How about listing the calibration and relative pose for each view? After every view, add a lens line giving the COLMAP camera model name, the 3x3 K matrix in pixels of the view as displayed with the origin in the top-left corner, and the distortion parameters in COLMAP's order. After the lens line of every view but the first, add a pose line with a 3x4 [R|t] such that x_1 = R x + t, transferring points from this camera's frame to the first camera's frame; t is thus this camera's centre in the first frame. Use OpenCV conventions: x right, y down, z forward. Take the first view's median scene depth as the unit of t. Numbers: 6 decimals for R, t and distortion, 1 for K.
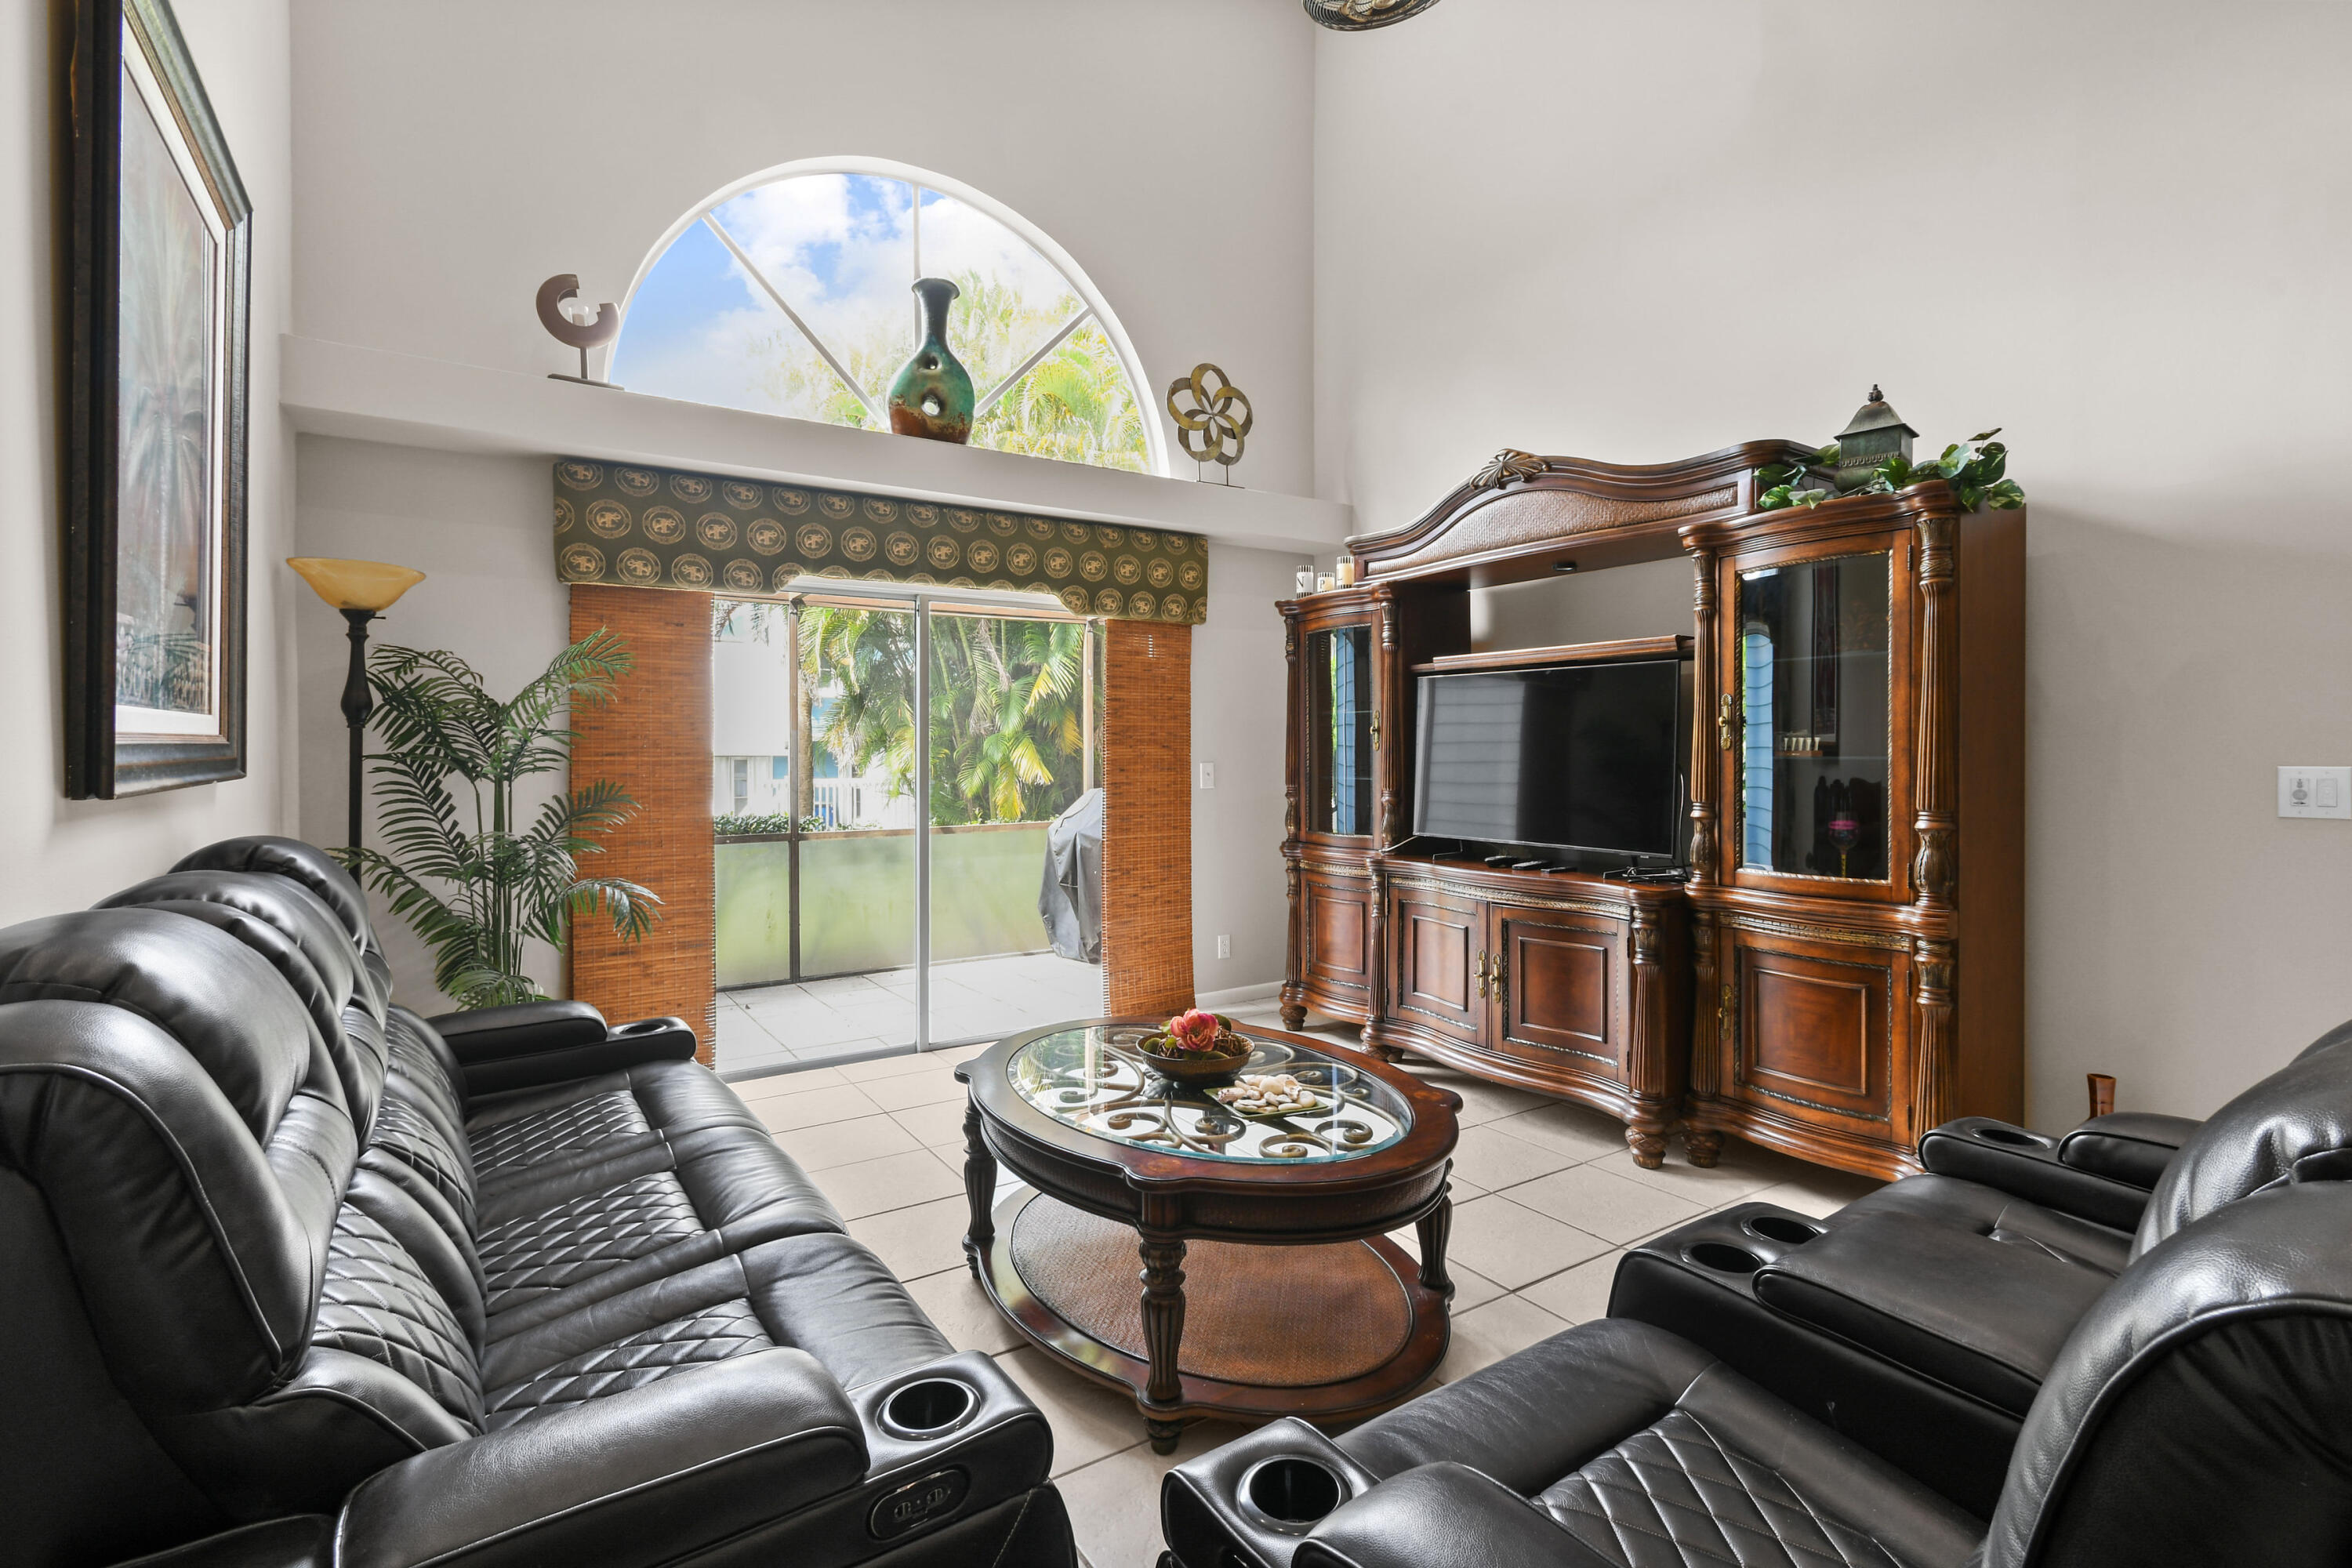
lens RADIAL K [[1077.1, 0, 1169.8], [0, 1077.1, 746.7], [0, 0, 1]] dist [0.018829, -0.000050]
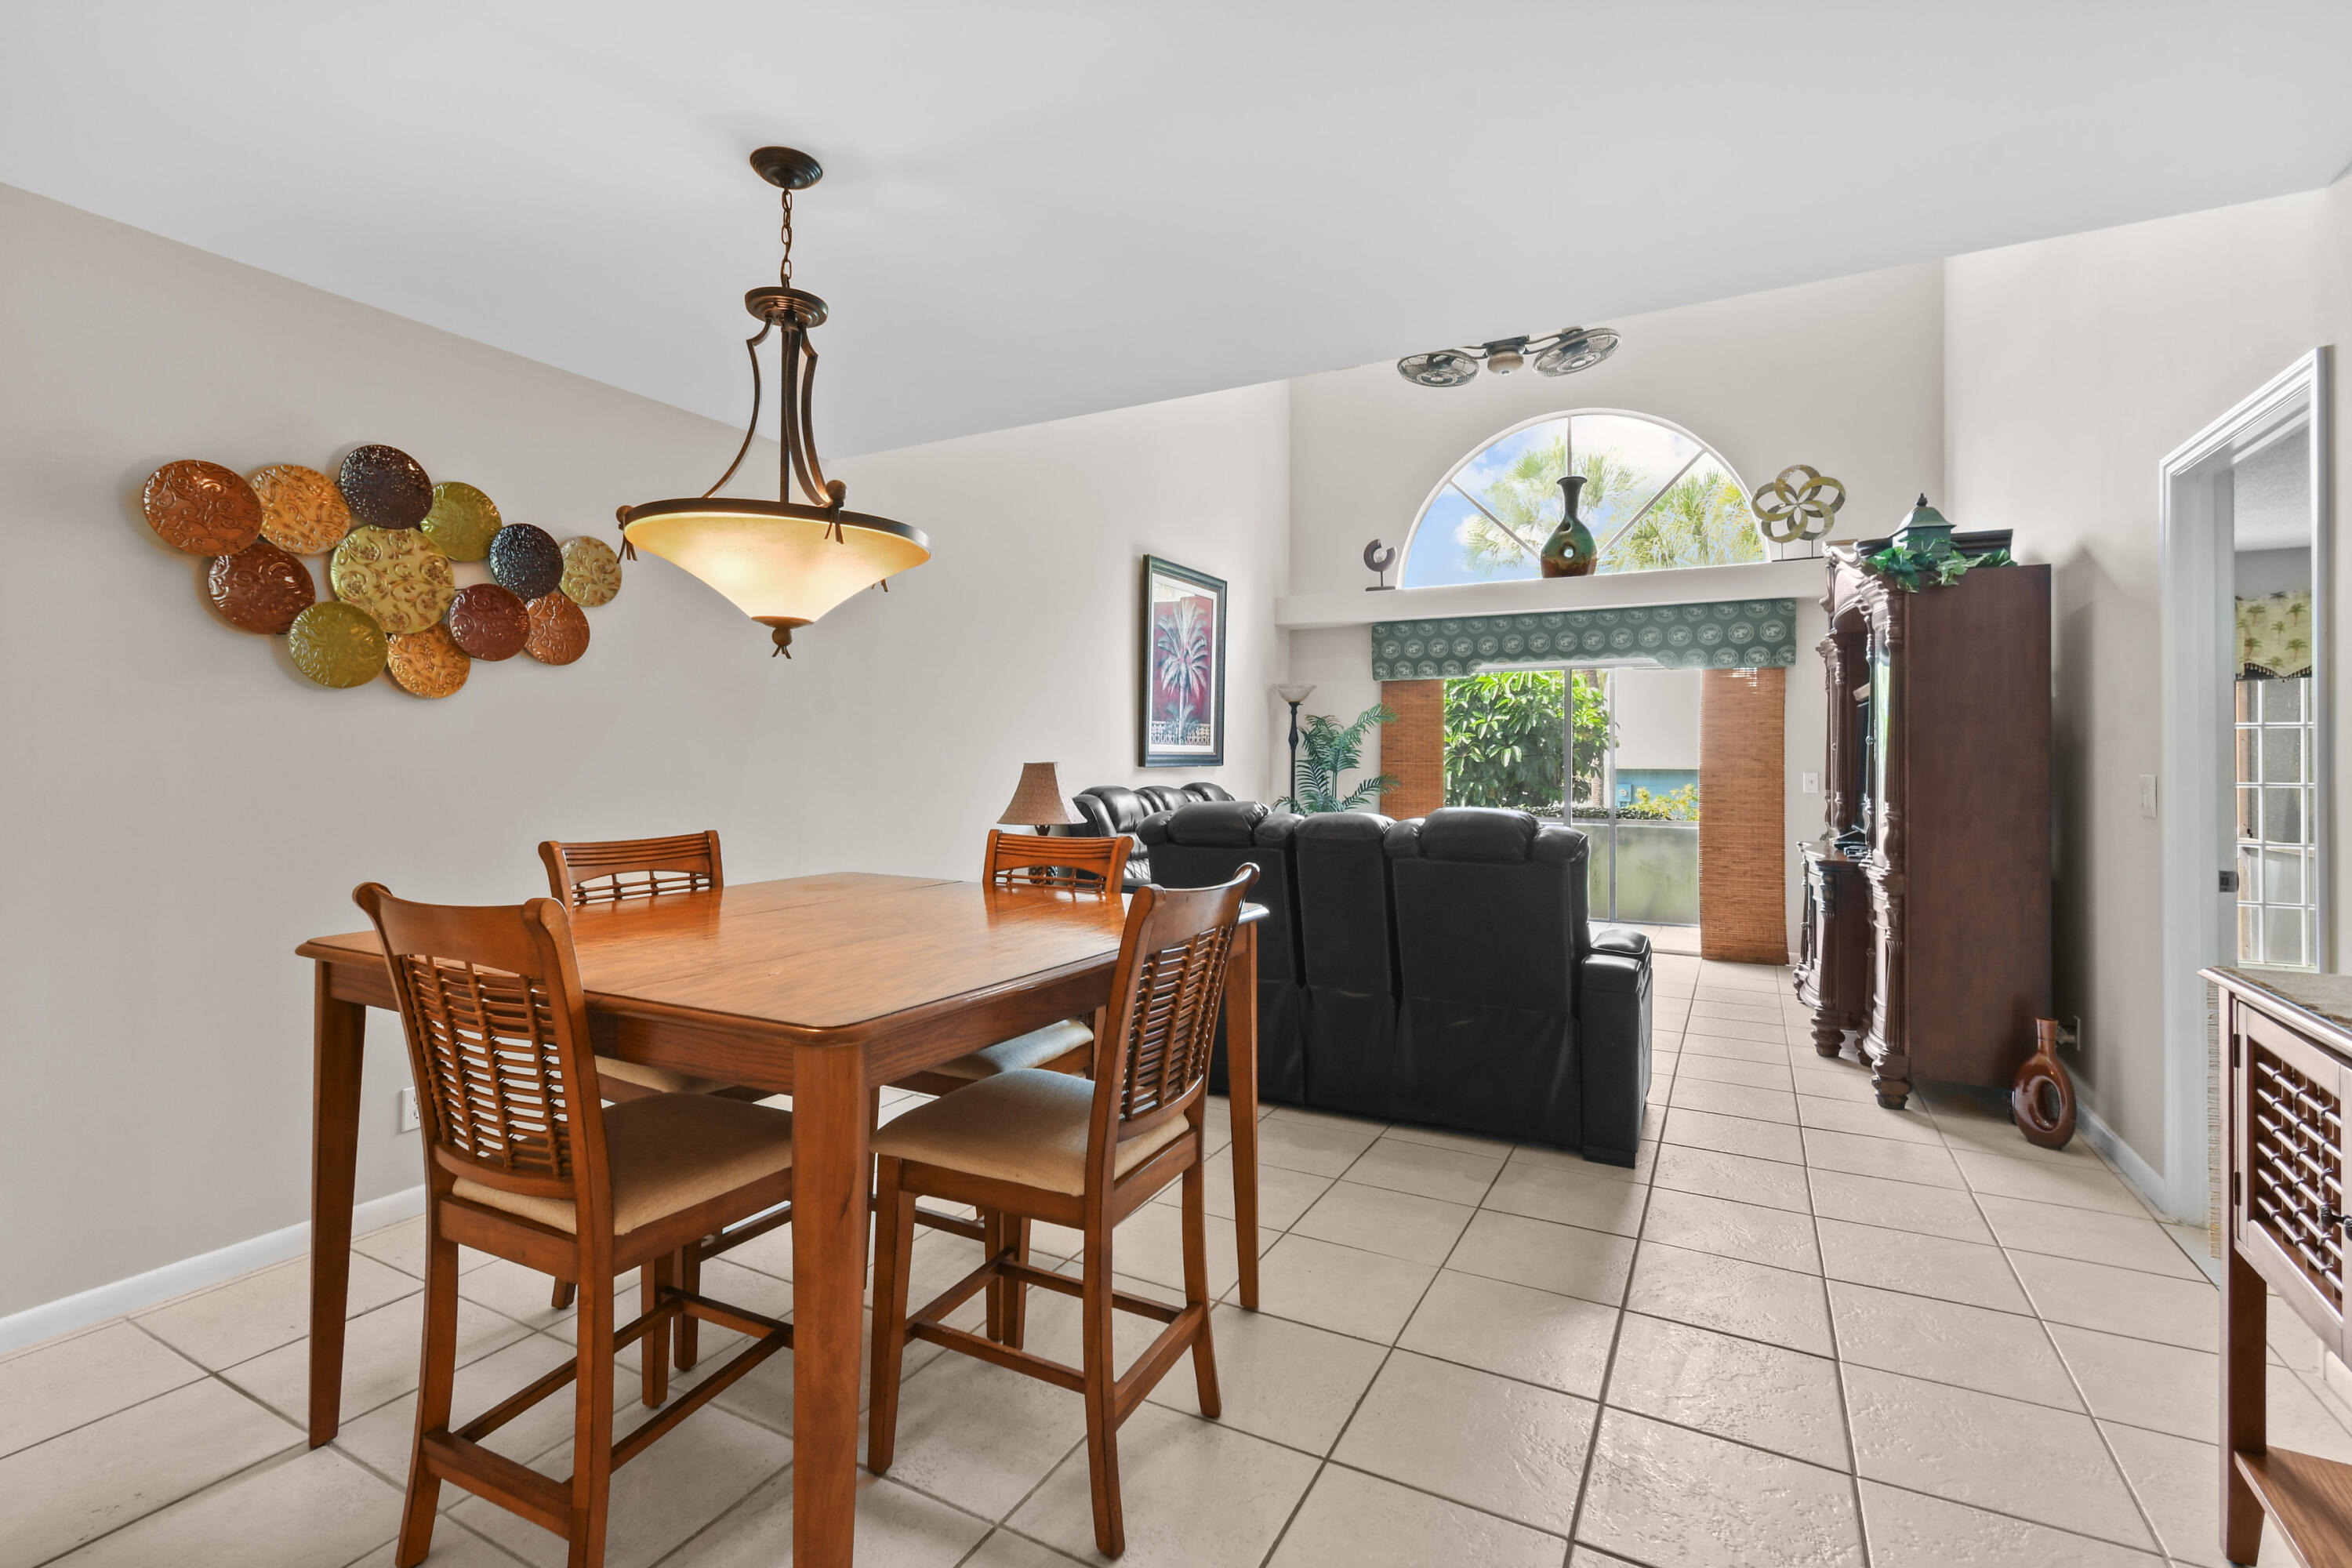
lens RADIAL K [[1077.1, 0, 1169.8], [0, 1077.1, 746.7], [0, 0, 1]] dist [0.018829, -0.000050]
pose [[0.484211, -0.001907, -0.874949, 1.008884], [-0.007204, 0.999955, -0.006167, -0.003098], [0.874922, 0.009289, 0.484175, -0.359205]]
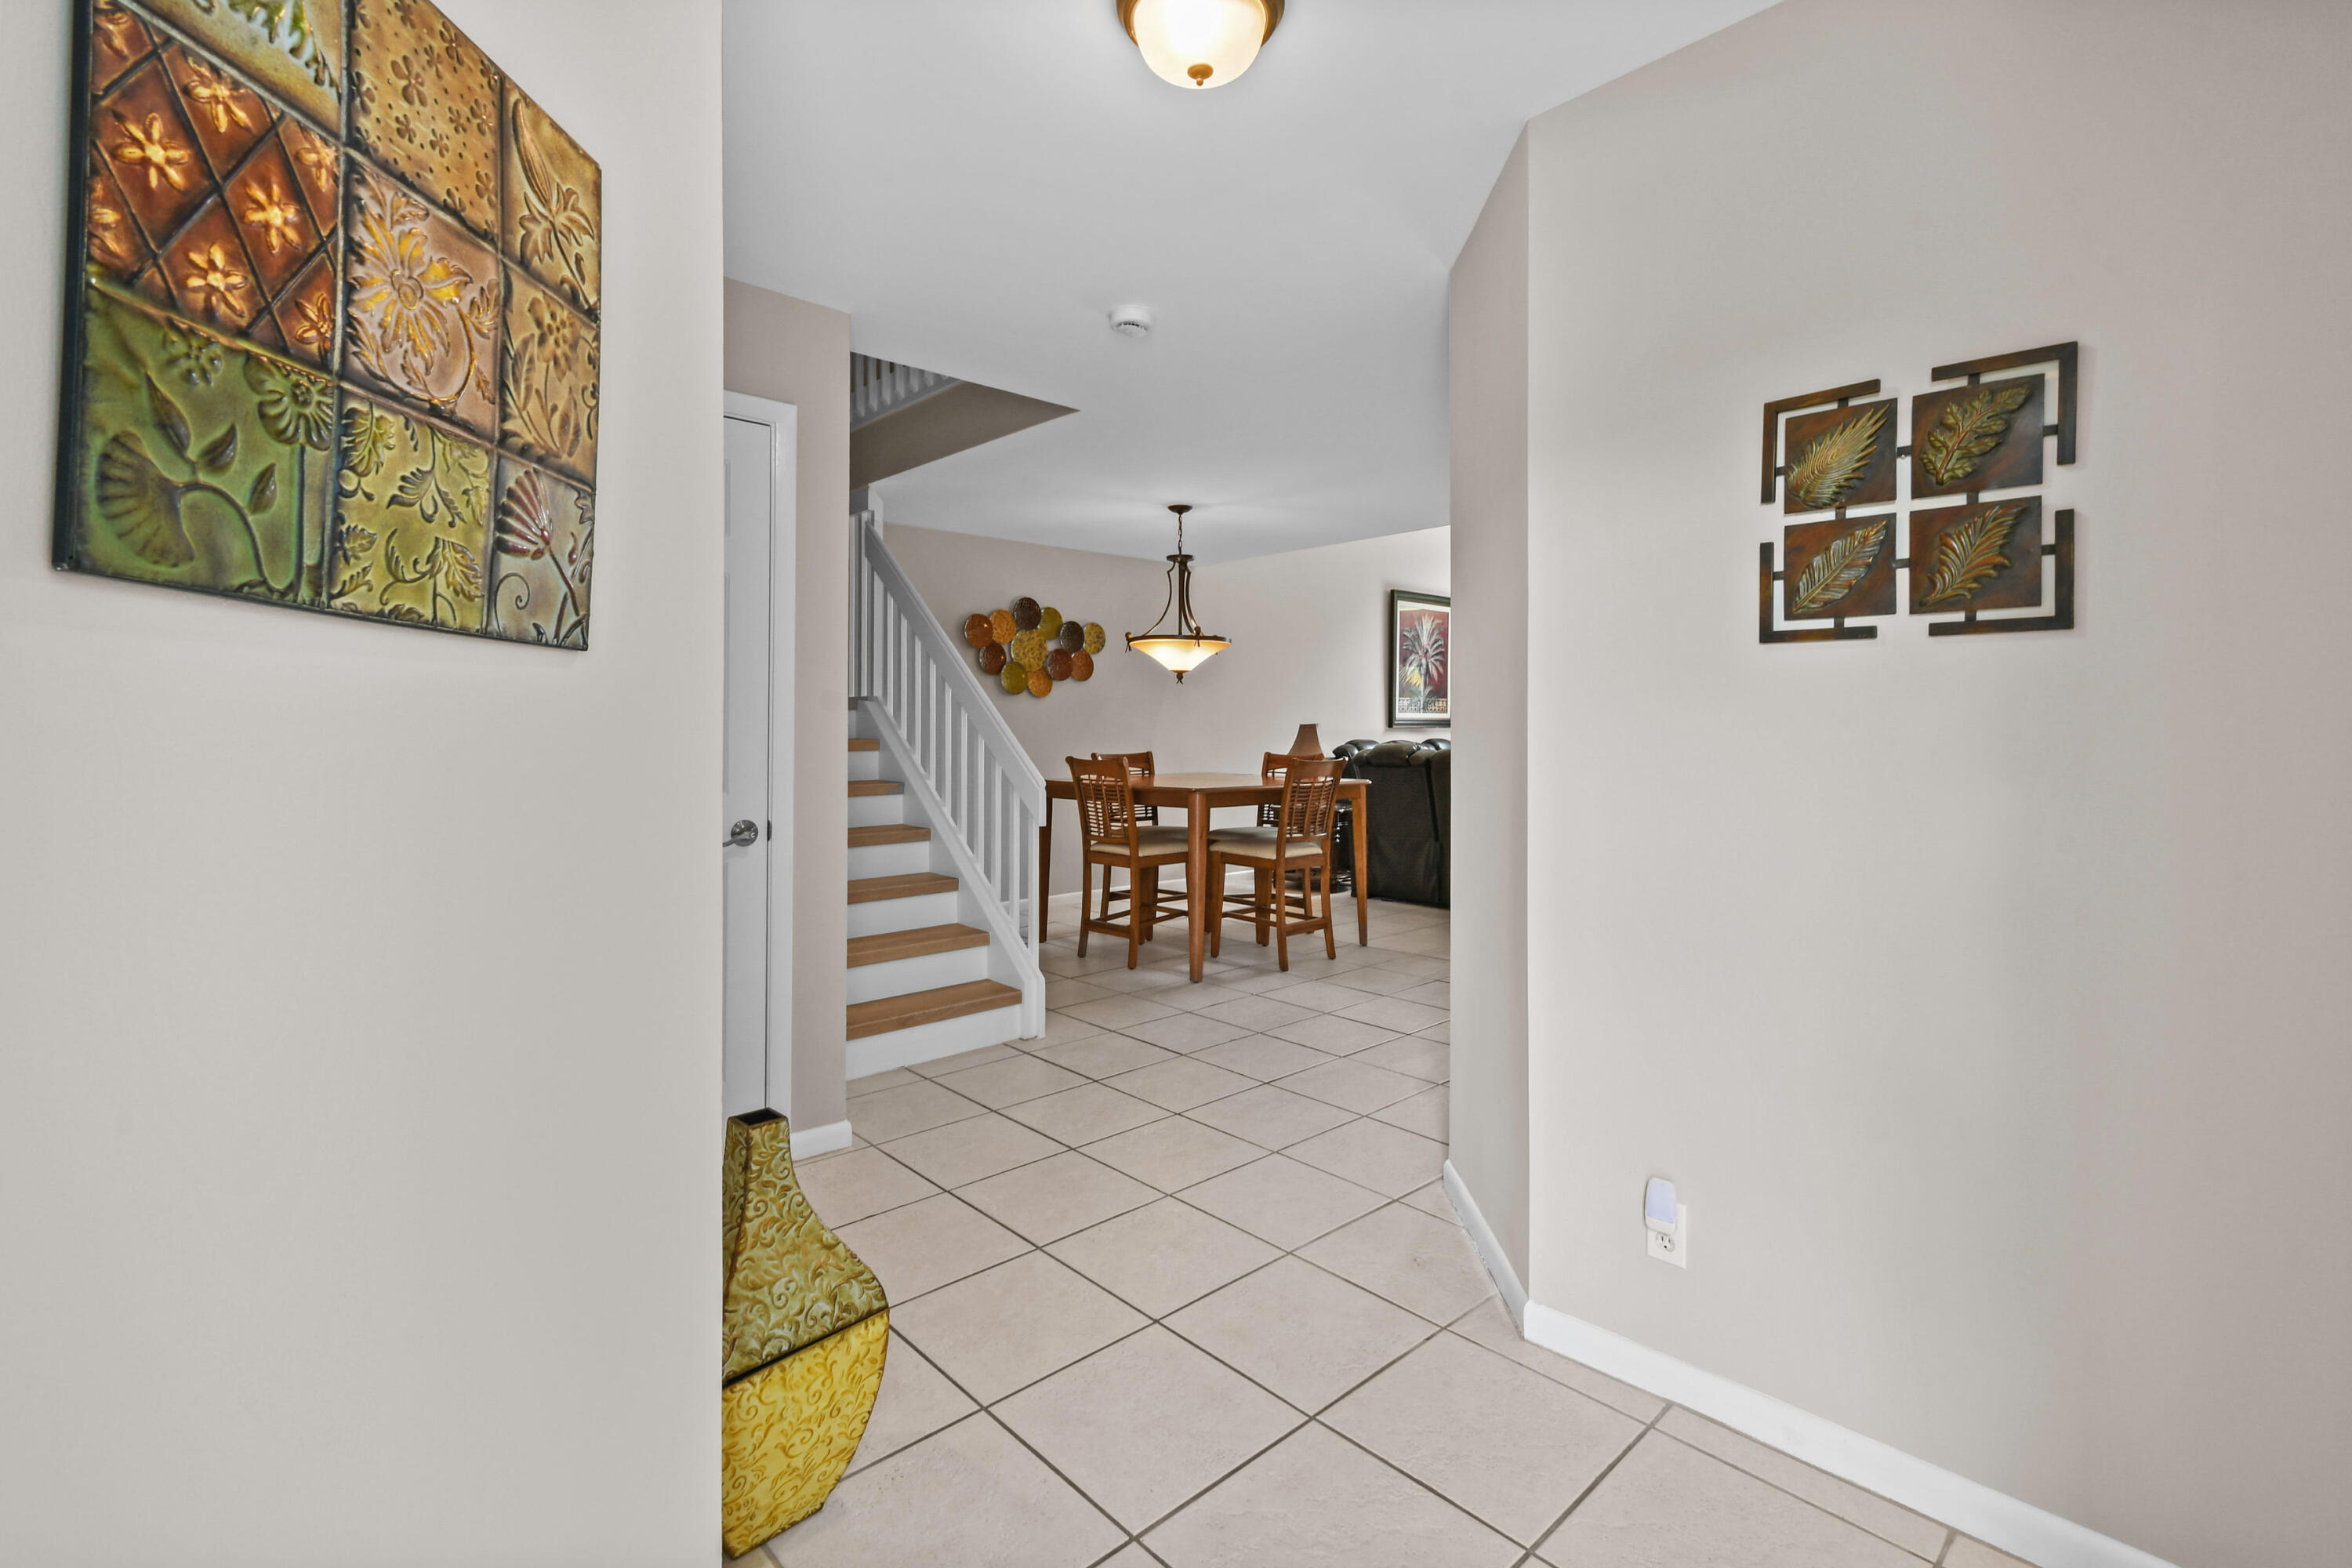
lens RADIAL K [[1077.1, 0, 1169.8], [0, 1077.1, 746.7], [0, 0, 1]] dist [0.018829, -0.000050]
pose [[0.172731, 0.022408, -0.984714, 1.886111], [0.001062, 0.999736, 0.022936, 0.003196], [0.984968, -0.005008, 0.172662, -0.534061]]
